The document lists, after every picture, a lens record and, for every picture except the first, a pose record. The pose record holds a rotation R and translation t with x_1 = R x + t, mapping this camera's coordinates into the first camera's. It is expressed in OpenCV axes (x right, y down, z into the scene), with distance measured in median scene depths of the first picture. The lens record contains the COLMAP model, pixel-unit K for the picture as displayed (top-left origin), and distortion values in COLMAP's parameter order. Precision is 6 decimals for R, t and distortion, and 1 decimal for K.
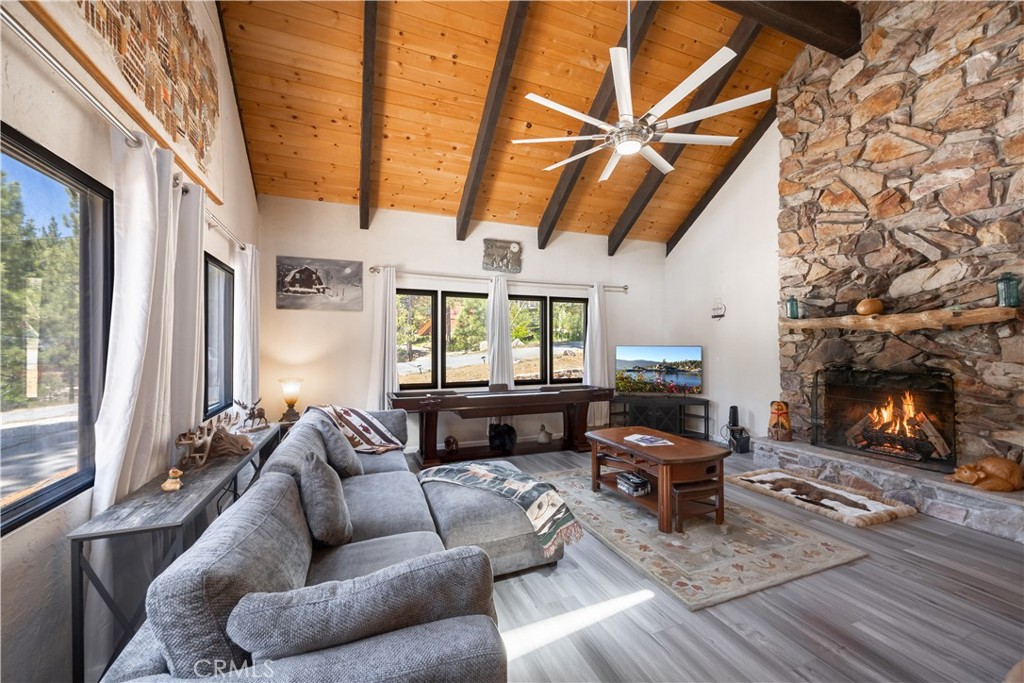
lens RADIAL K [[402.9, 0, 502.4], [0, 402.9, 344.1], [0, 0, 1]] dist [0.004031, -0.001208]
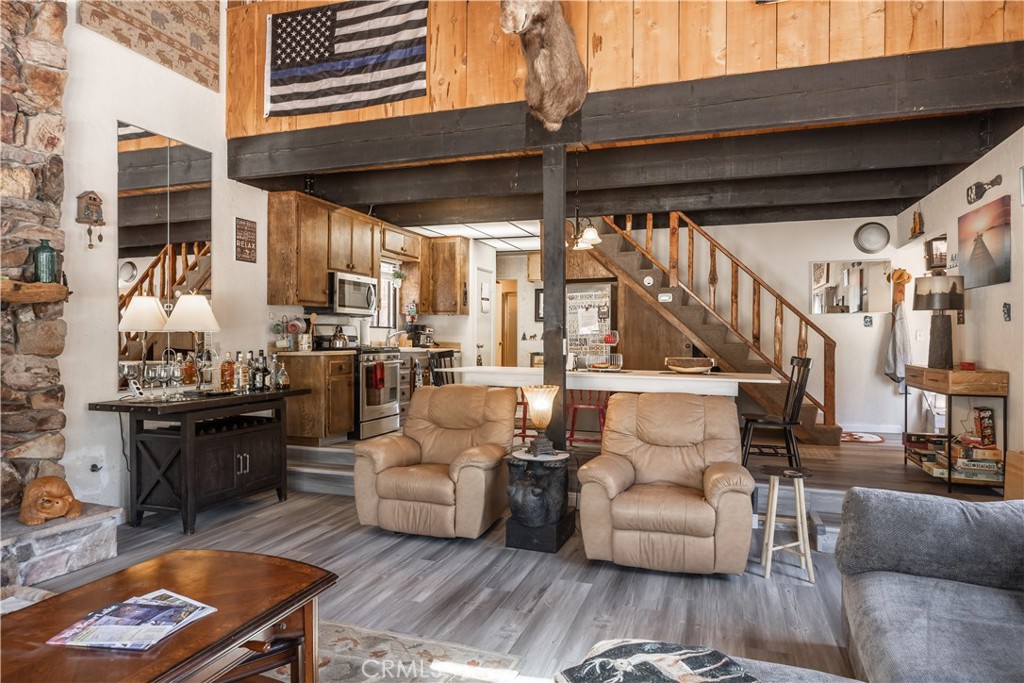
lens RADIAL K [[611.9, 0, 494.3], [0, 611.9, 339.8], [0, 0, 1]] dist [-0.004486, -0.003614]
pose [[-0.748302, -0.001586, 0.663357, -0.146203], [-0.003565, 0.999992, -0.001632, 0.012433], [-0.663349, -0.003586, -0.748302, 0.968963]]
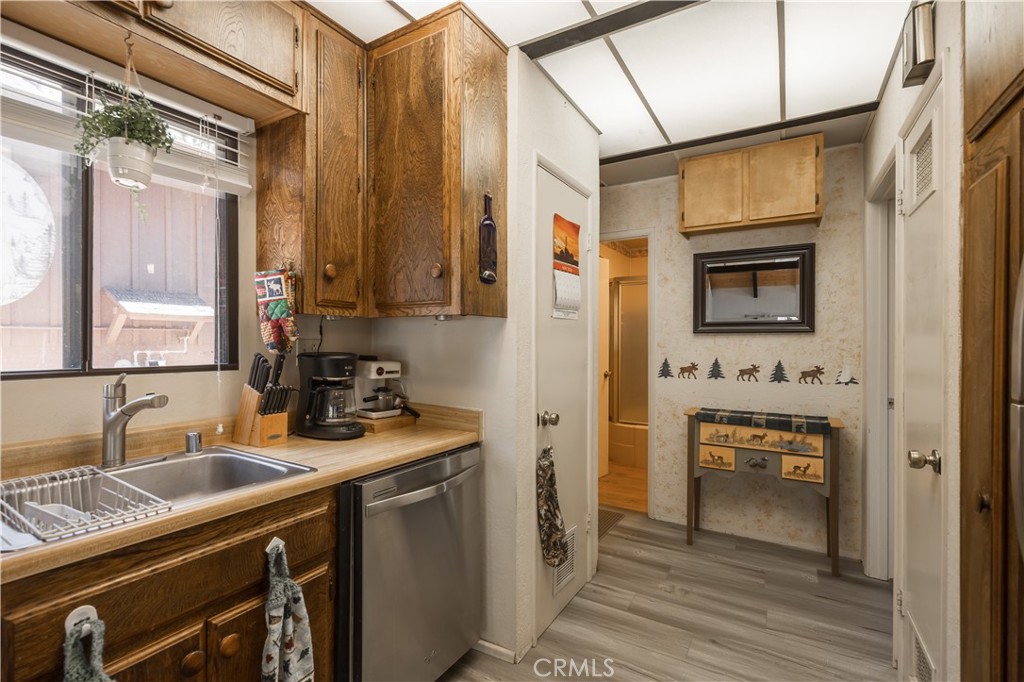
lens RADIAL K [[469.3, 0, 509.7], [0, 469.3, 342.2], [0, 0, 1]] dist [0.003582, -0.002347]
pose [[-0.620721, 0.000329, 0.784031, 0.899563], [-0.001012, 0.999999, -0.001220, -0.047859], [-0.784031, -0.001551, -0.620720, -0.205225]]
